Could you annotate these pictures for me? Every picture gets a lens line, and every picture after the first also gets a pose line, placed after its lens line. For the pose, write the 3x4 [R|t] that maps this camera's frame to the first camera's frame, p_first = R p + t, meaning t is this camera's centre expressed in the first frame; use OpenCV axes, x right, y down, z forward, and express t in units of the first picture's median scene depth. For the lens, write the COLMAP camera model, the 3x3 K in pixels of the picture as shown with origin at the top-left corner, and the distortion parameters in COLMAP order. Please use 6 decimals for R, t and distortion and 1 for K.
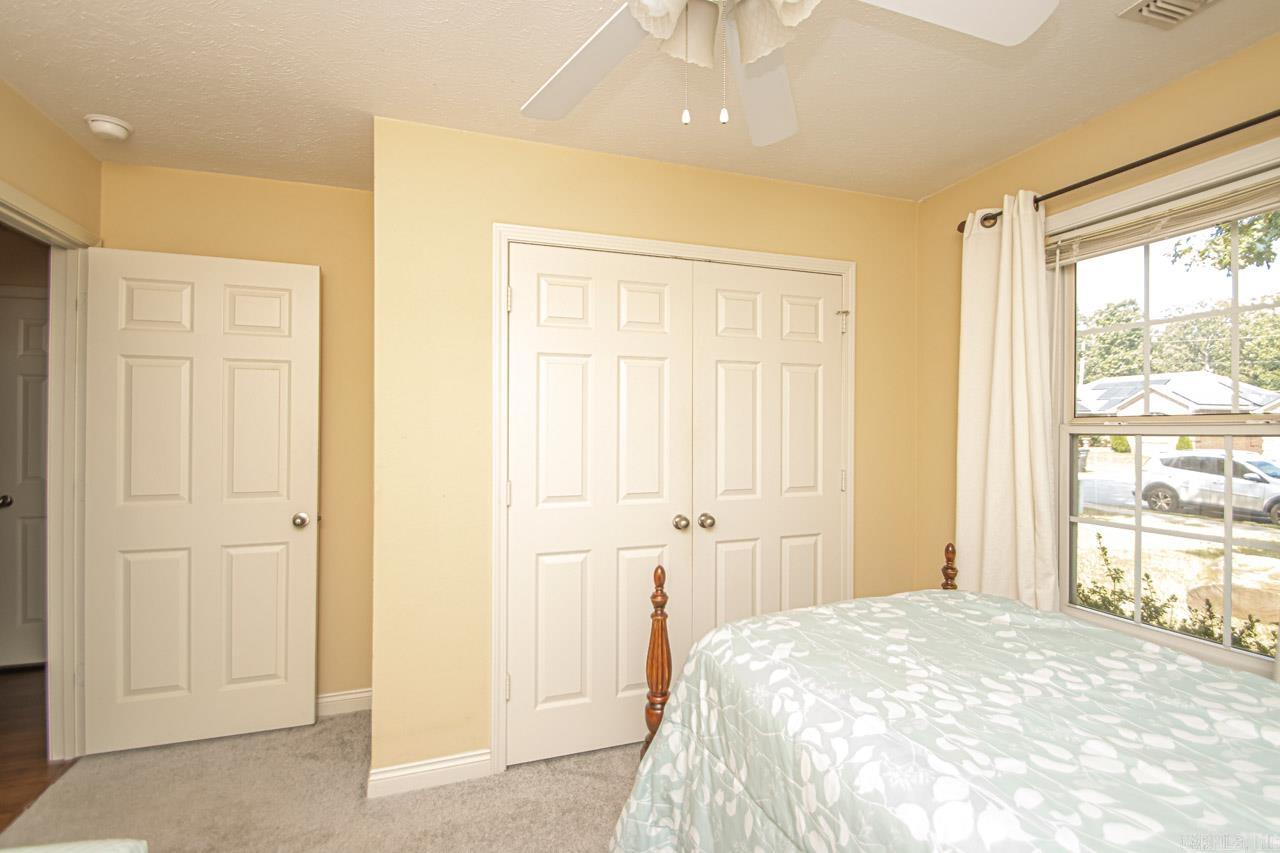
lens RADIAL K [[595.8, 0, 640.5], [0, 595.8, 427.0], [0, 0, 1]] dist [0.003943, -0.012309]
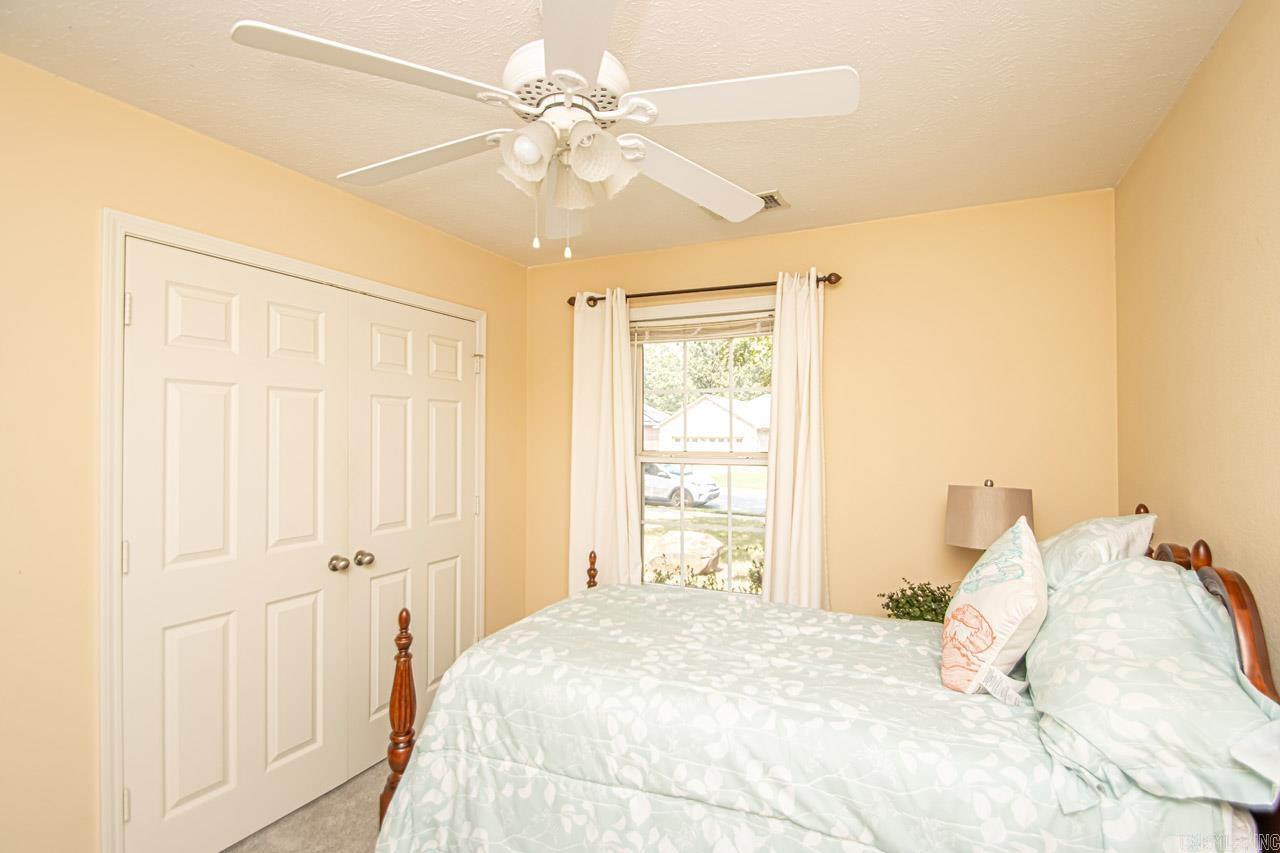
lens RADIAL K [[595.8, 0, 641.2], [0, 595.8, 433.5], [0, 0, 1]] dist [0.003943, -0.012309]
pose [[0.718908, 0.008002, 0.695059, -0.472417], [-0.001794, 0.999952, -0.009658, -0.076891], [-0.695103, 0.005696, 0.718888, -0.046183]]
